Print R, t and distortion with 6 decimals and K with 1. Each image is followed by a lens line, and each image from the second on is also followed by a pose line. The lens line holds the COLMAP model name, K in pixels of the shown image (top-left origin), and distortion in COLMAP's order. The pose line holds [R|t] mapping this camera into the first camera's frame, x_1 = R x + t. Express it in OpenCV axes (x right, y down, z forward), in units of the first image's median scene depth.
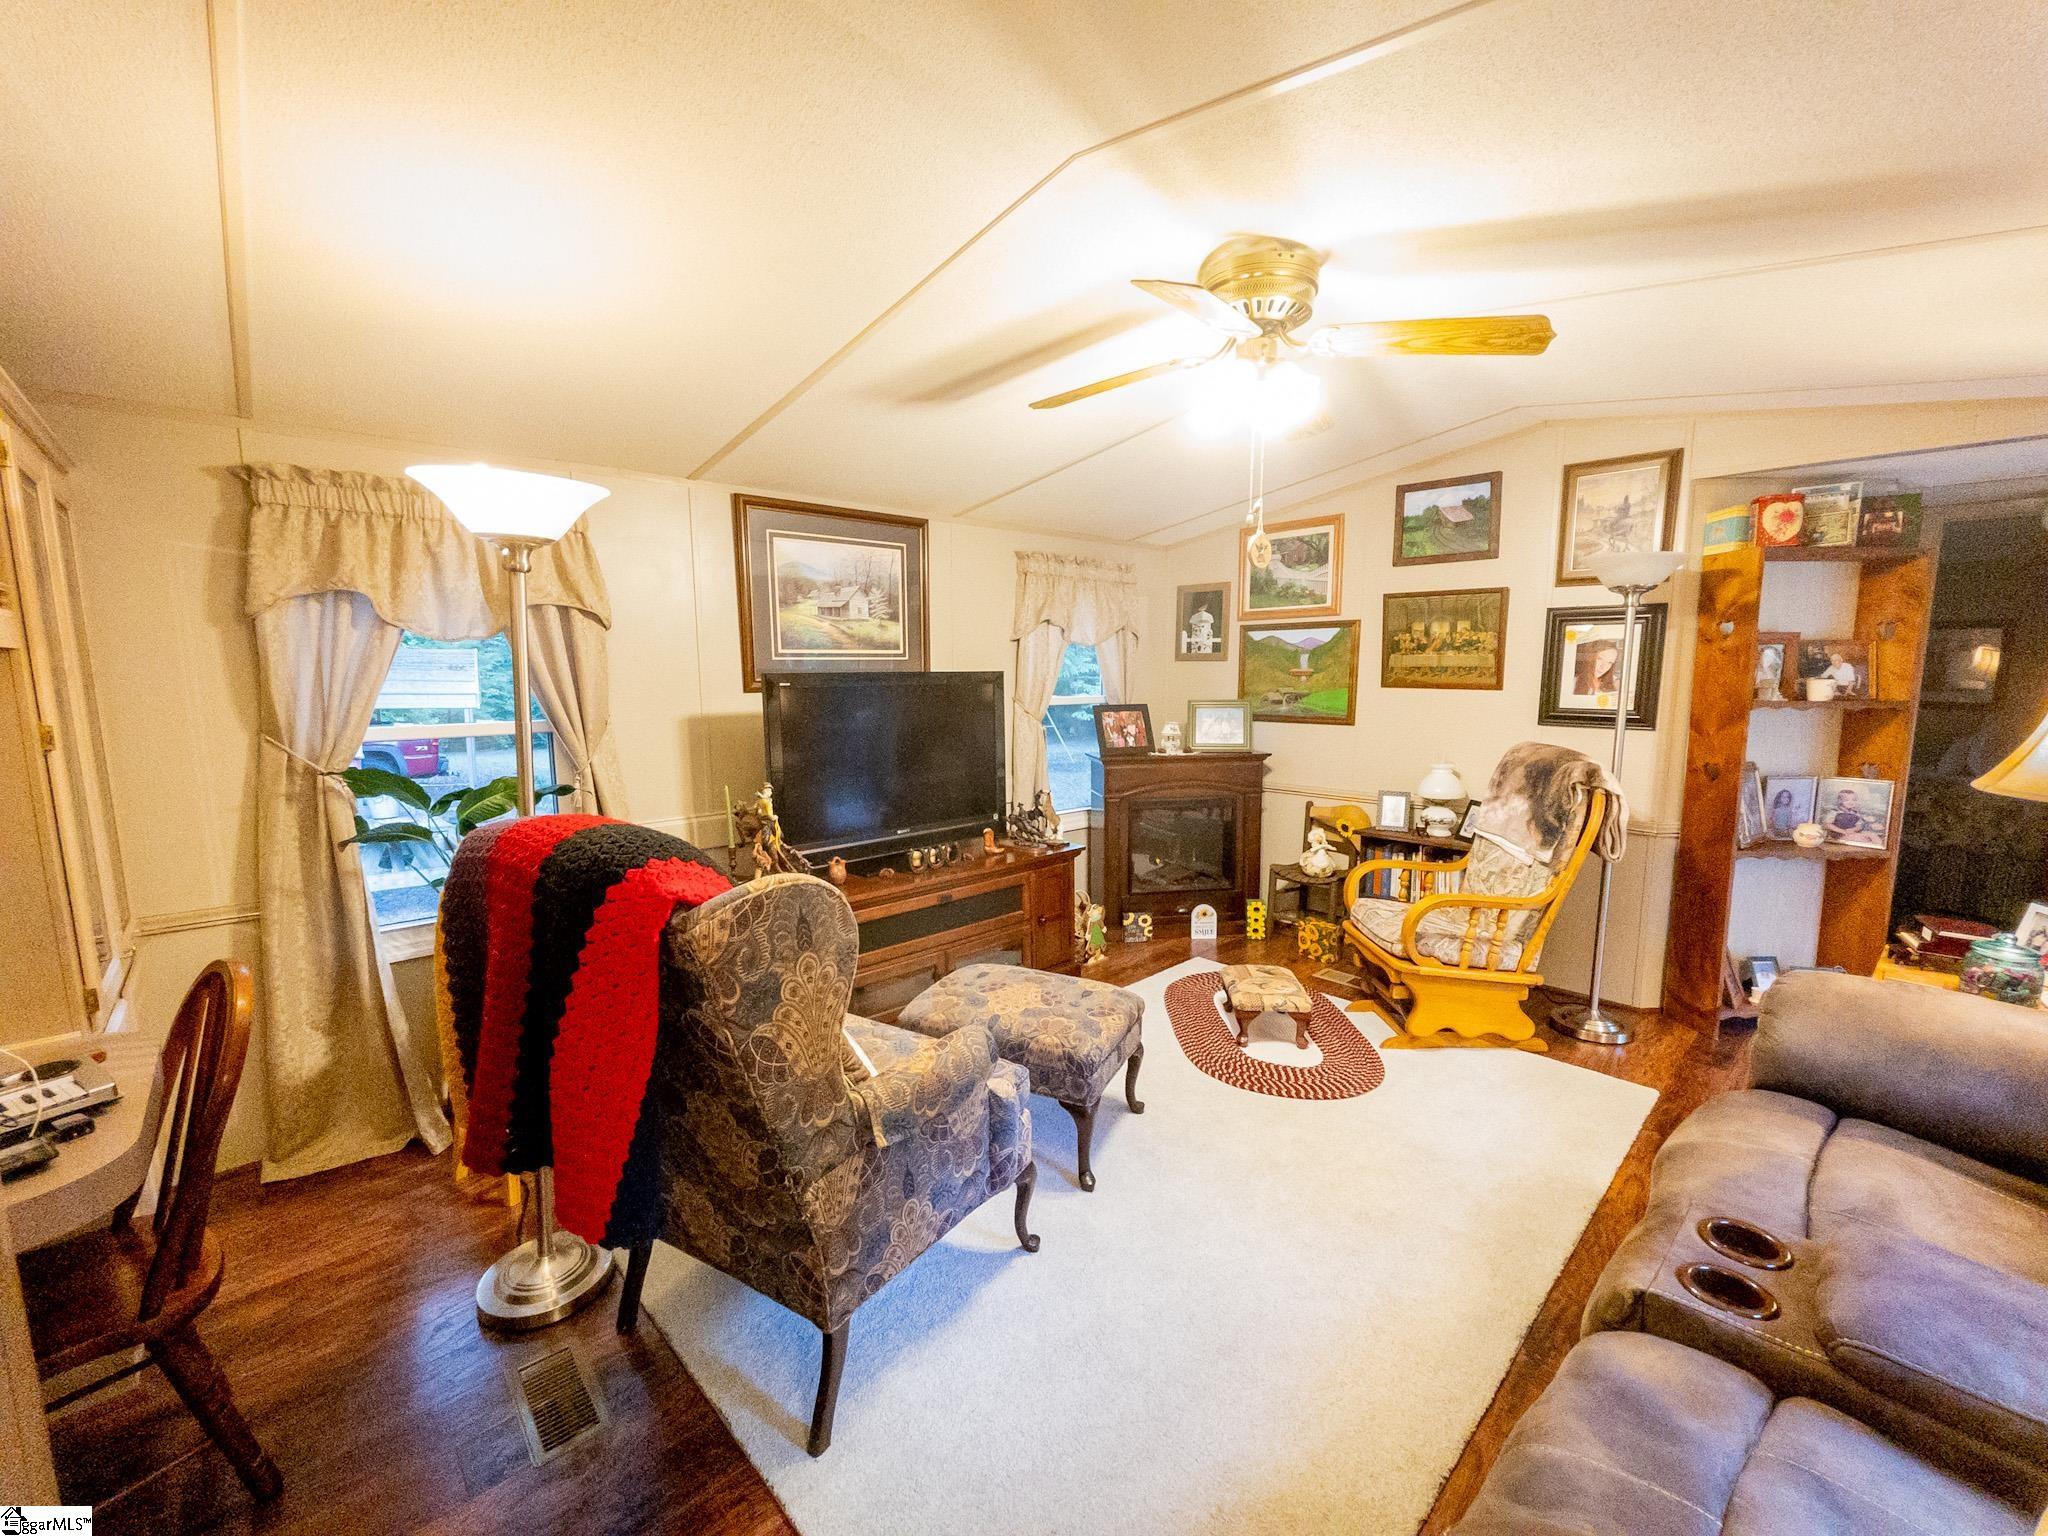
lens RADIAL K [[817.8, 0, 1017.3], [0, 817.8, 771.0], [0, 0, 1]] dist [-0.006902, 0.000492]
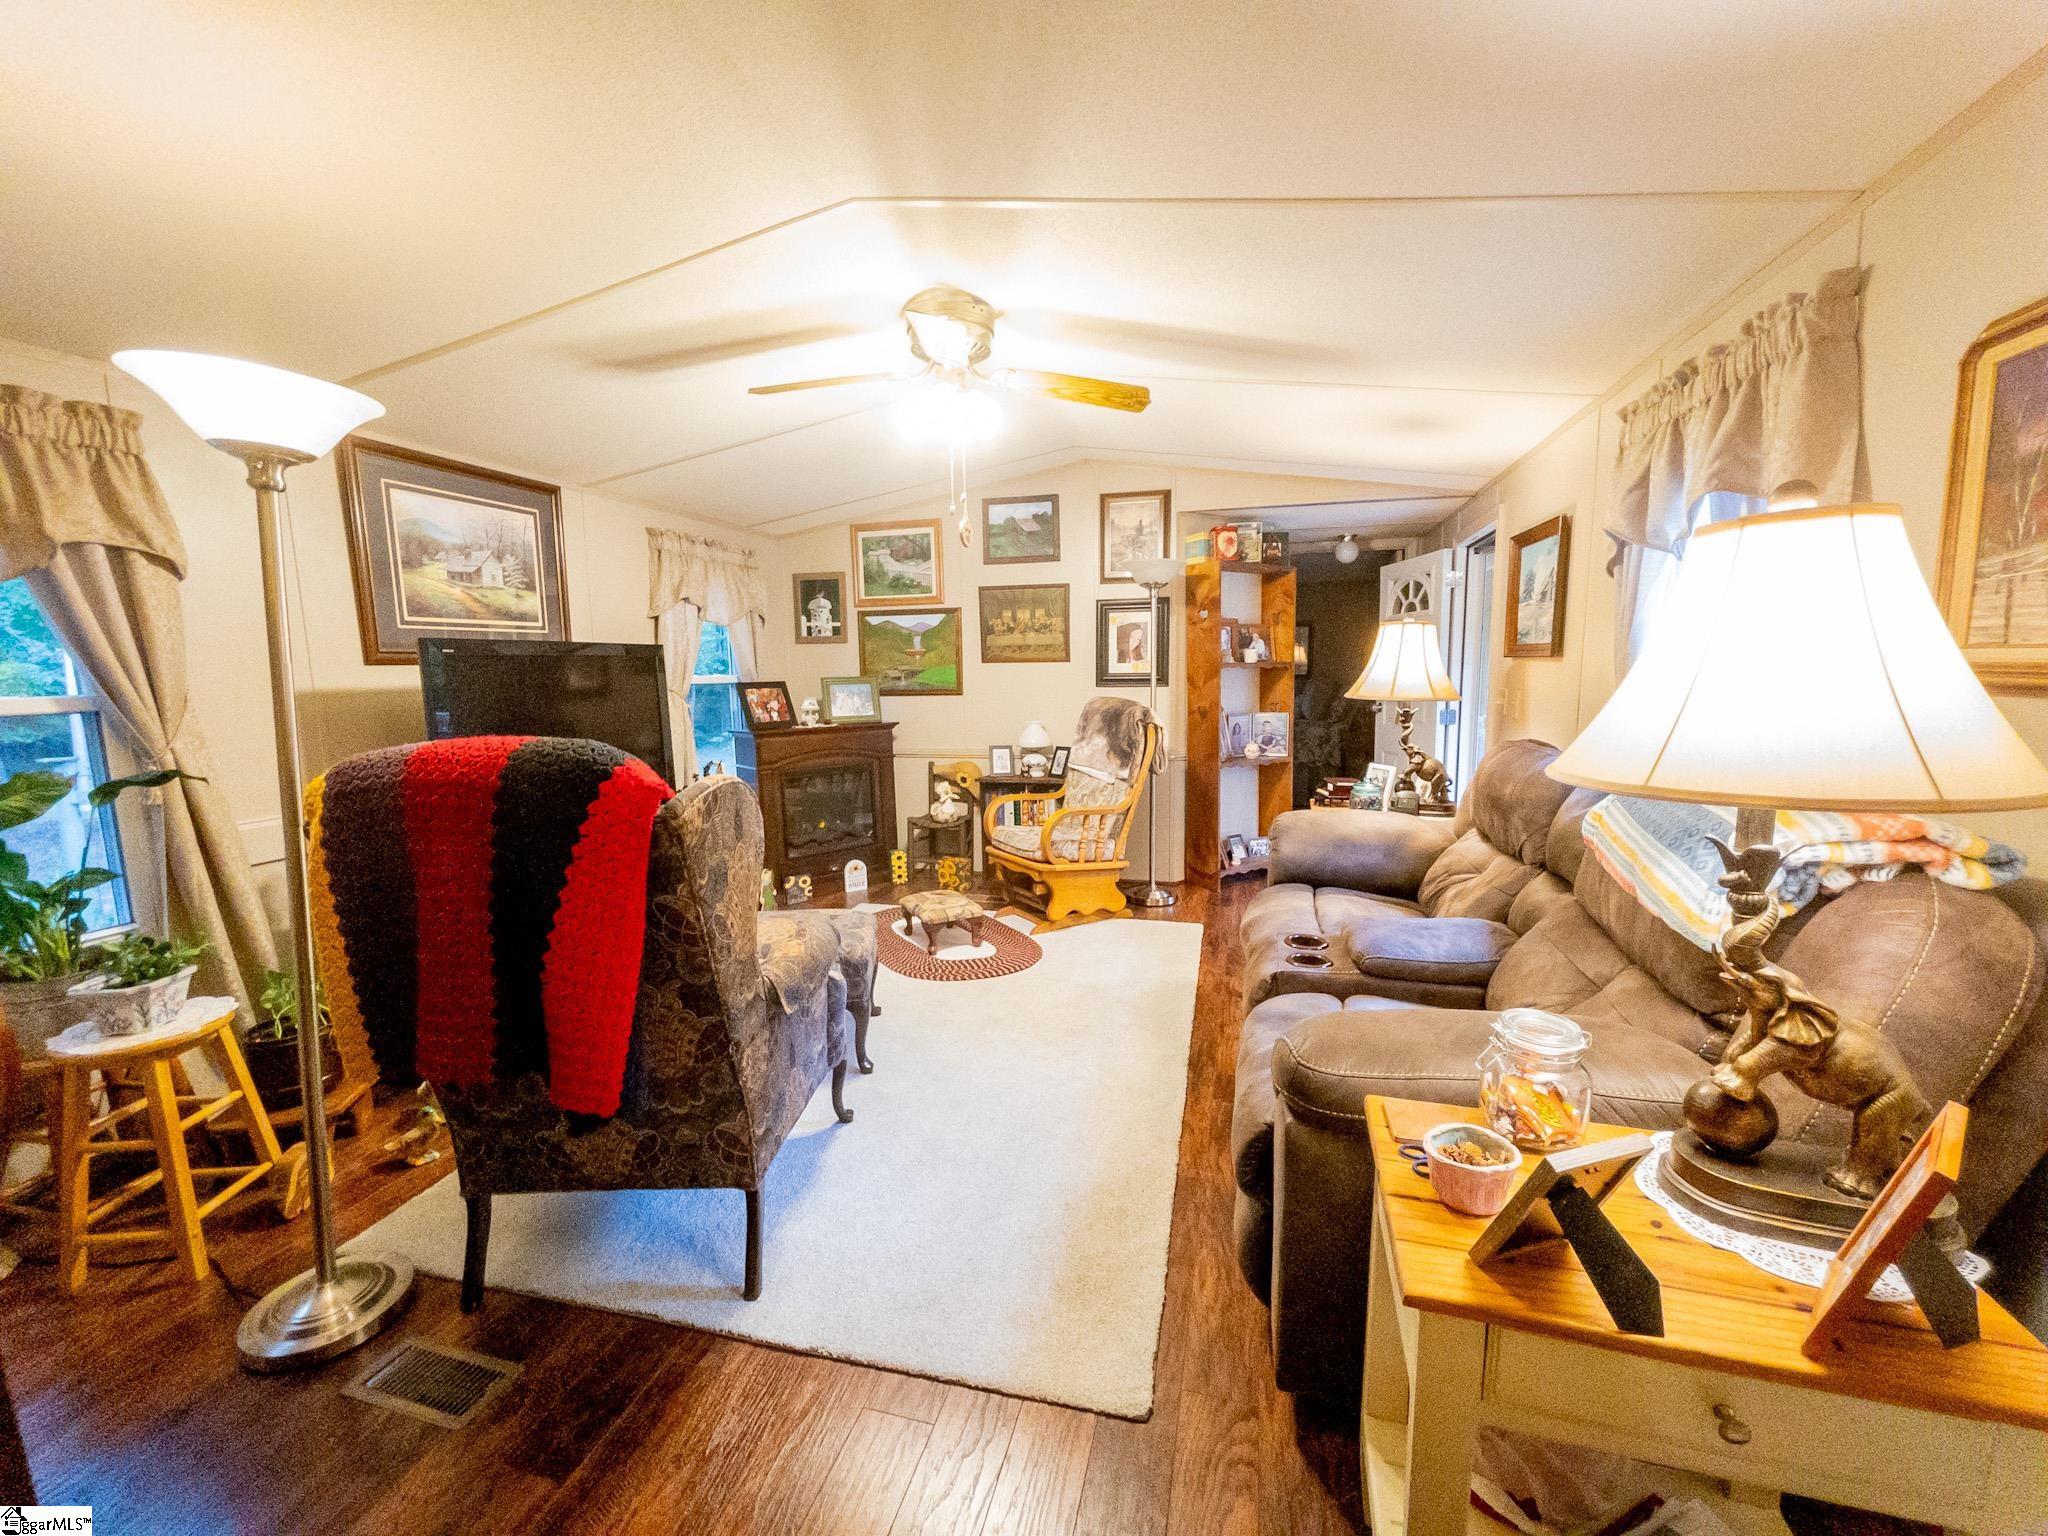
lens RADIAL K [[817.8, 0, 995.1], [0, 817.8, 769.1], [0, 0, 1]] dist [-0.006902, 0.000492]
pose [[0.856479, -0.071709, 0.511177, -0.231117], [0.076270, 0.997014, 0.012071, 0.057706], [-0.510516, 0.028649, 0.859391, -0.075931]]
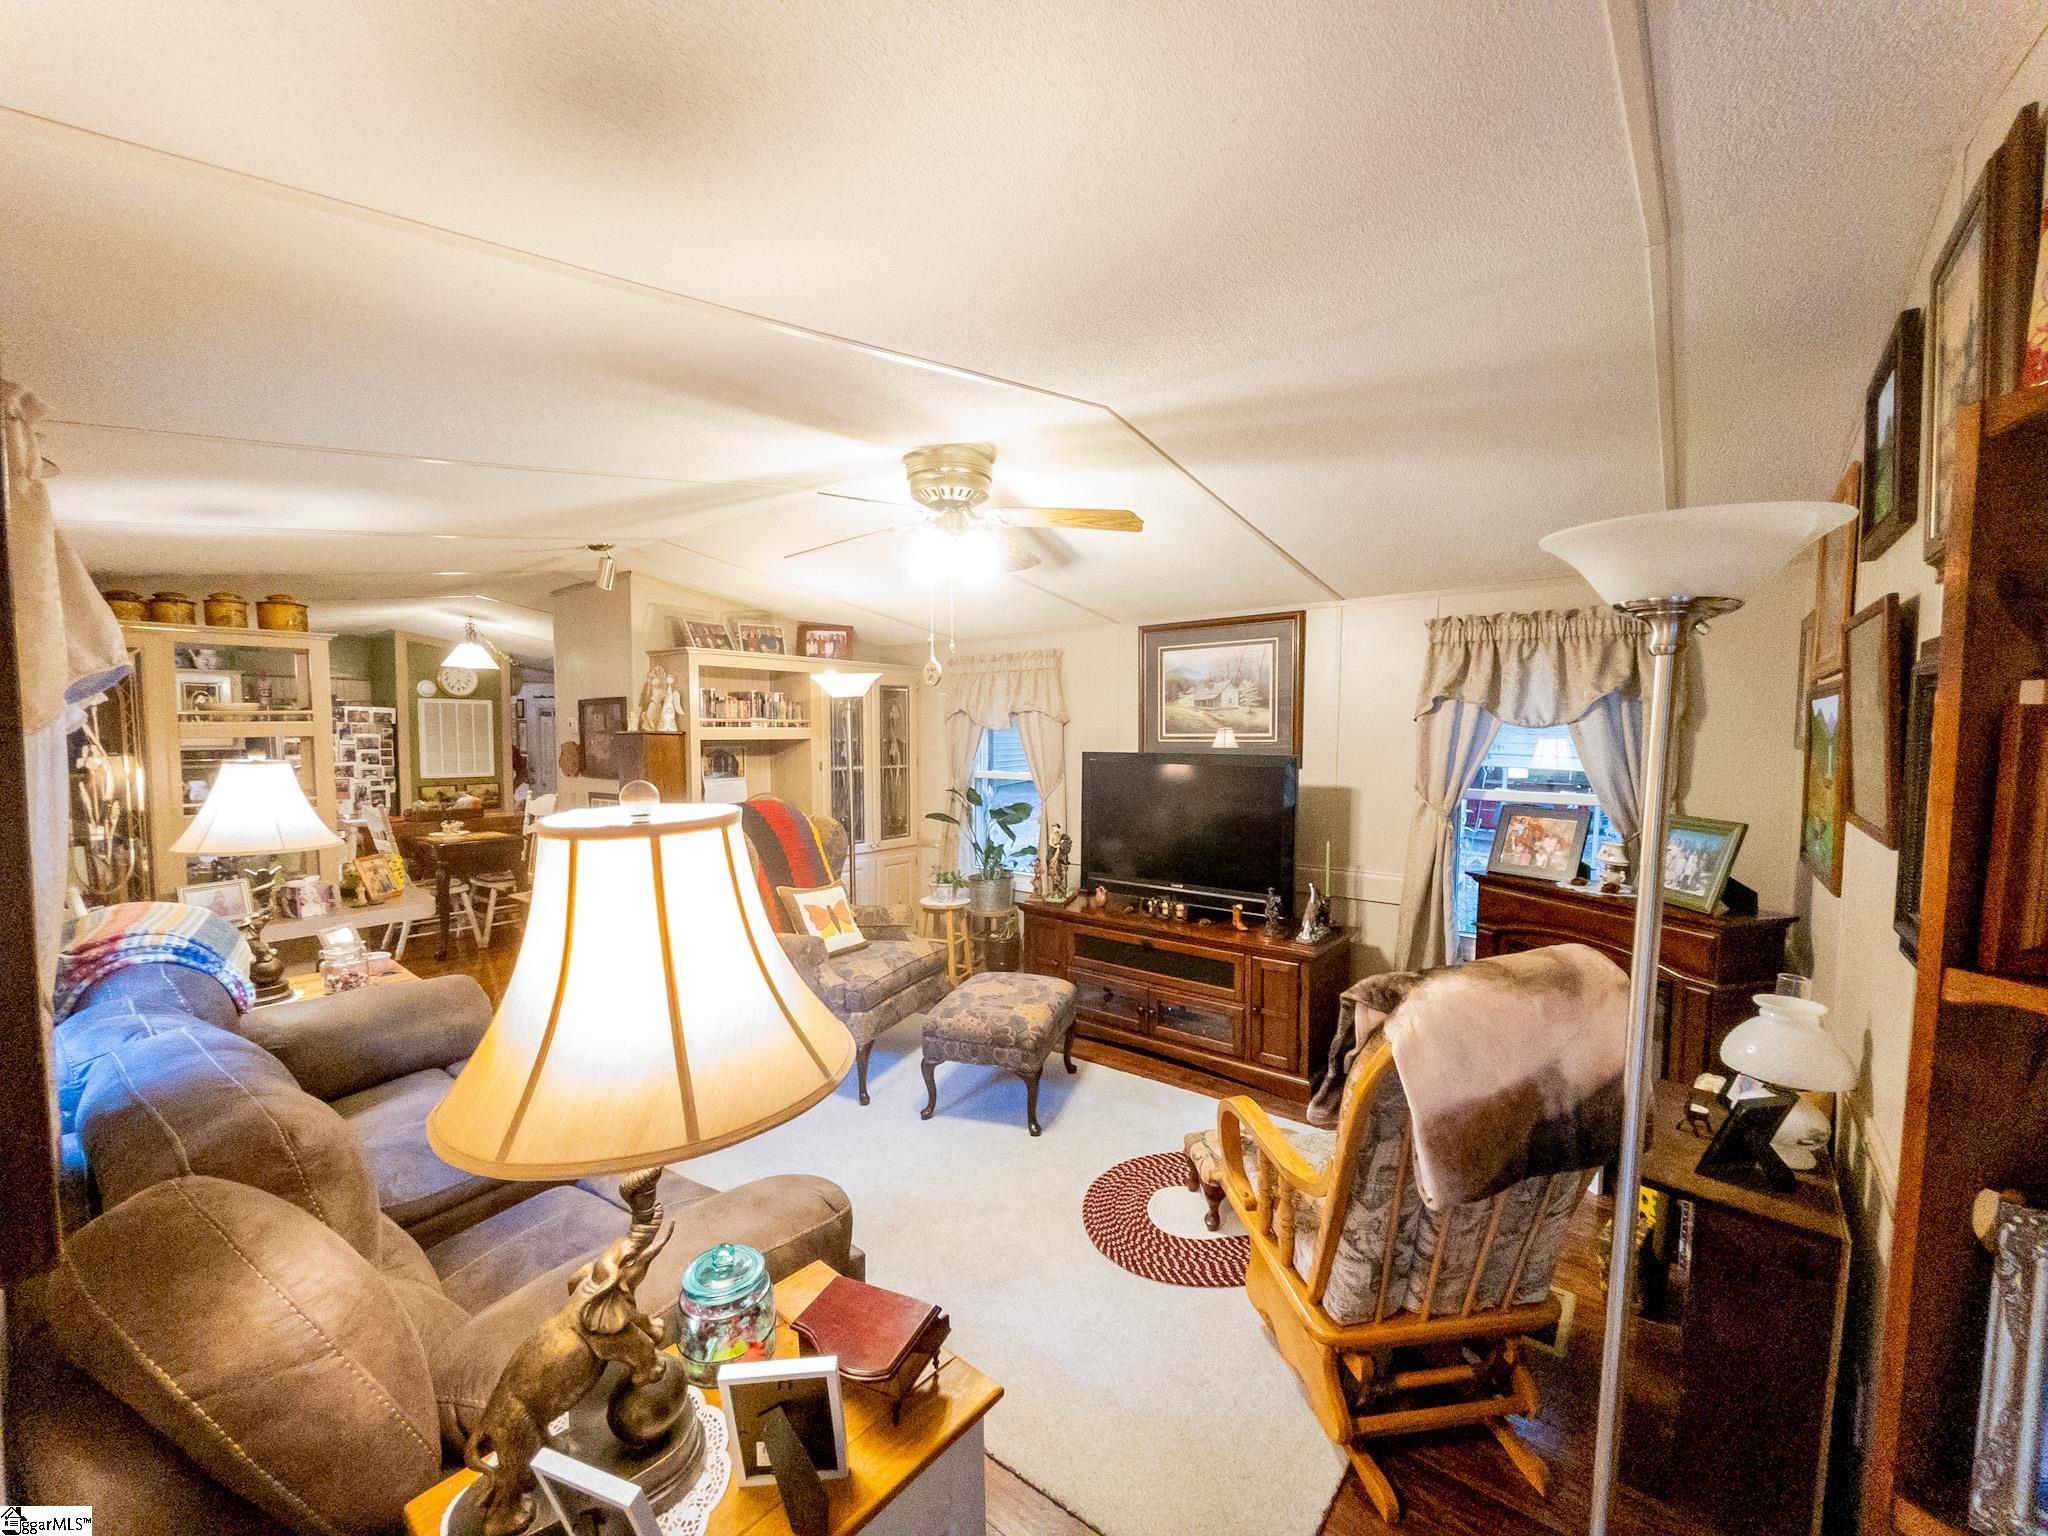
lens RADIAL K [[817.8, 0, 1031.6], [0, 817.8, 778.0], [0, 0, 1]] dist [-0.006902, 0.000492]
pose [[0.154323, 0.062492, -0.986042, 1.110933], [-0.133799, 0.990126, 0.041810, -0.115552], [0.978919, 0.125479, 0.161161, 0.648505]]
